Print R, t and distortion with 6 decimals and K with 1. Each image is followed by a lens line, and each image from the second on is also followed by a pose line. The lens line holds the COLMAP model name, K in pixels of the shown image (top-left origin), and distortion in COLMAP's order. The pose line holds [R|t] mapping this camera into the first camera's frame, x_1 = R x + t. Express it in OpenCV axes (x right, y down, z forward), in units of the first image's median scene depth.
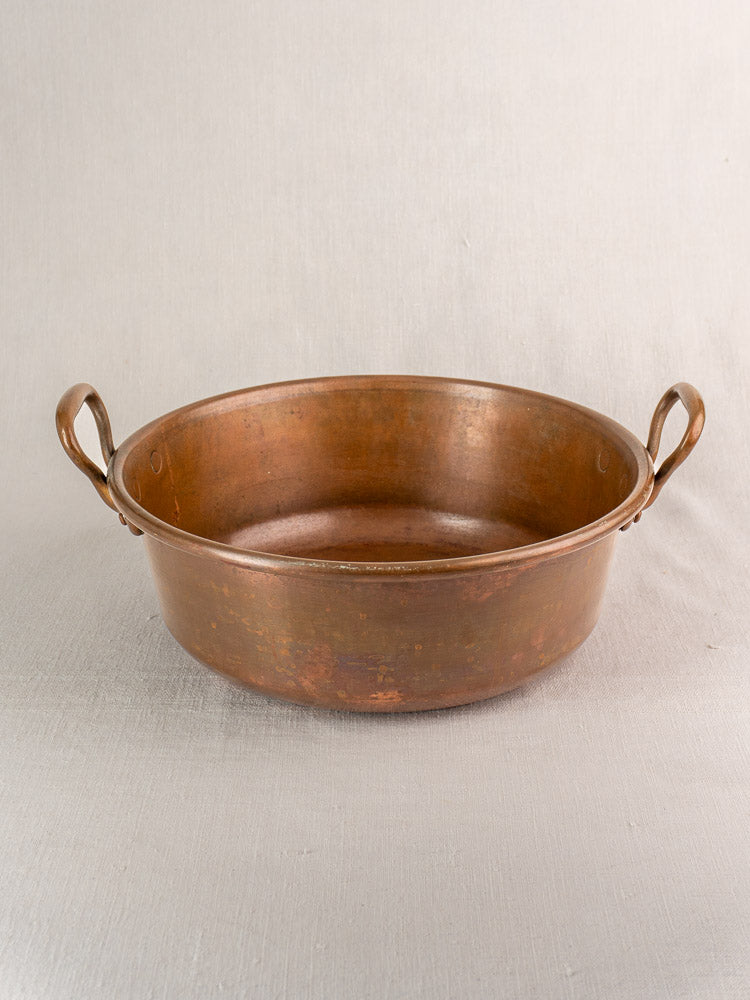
lens RADIAL K [[1560.6, 0, 369.0], [0, 1560.6, 457.3], [0, 0, 1]] dist [-0.012946, -0.004029]
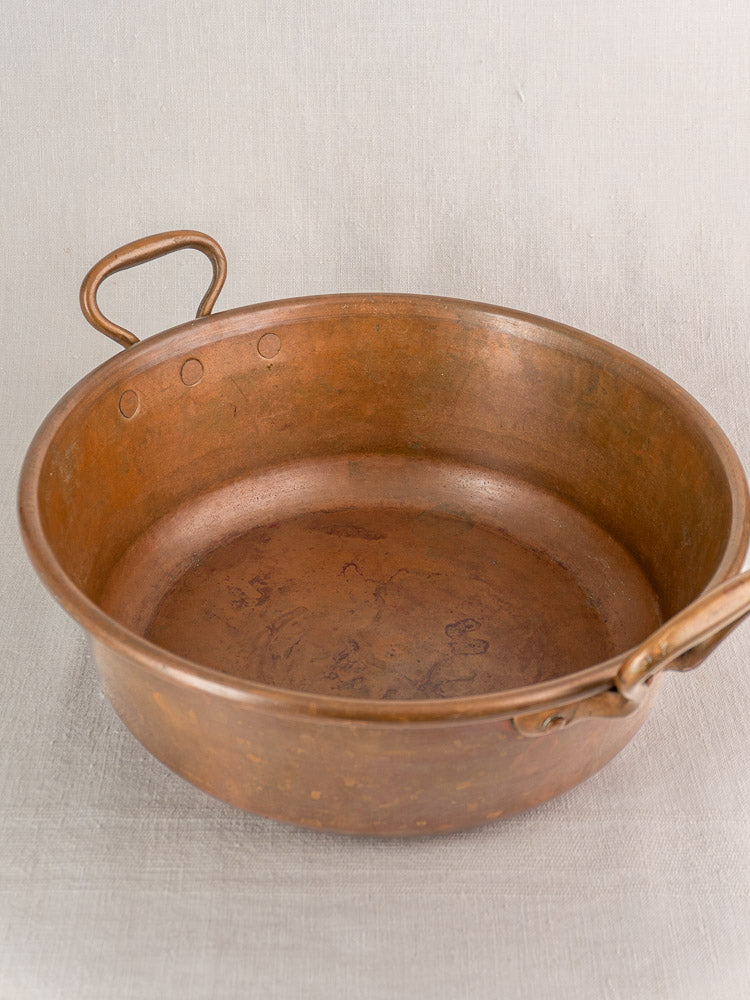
lens RADIAL K [[1546.8, 0, 388.3], [0, 1546.8, 497.2], [0, 0, 1]] dist [-0.016663, 0.120803]
pose [[0.999409, 0.006708, 0.033715, -0.026202], [-0.015011, 0.967489, 0.252467, -0.145445], [-0.030925, -0.252824, 0.967018, 0.252138]]
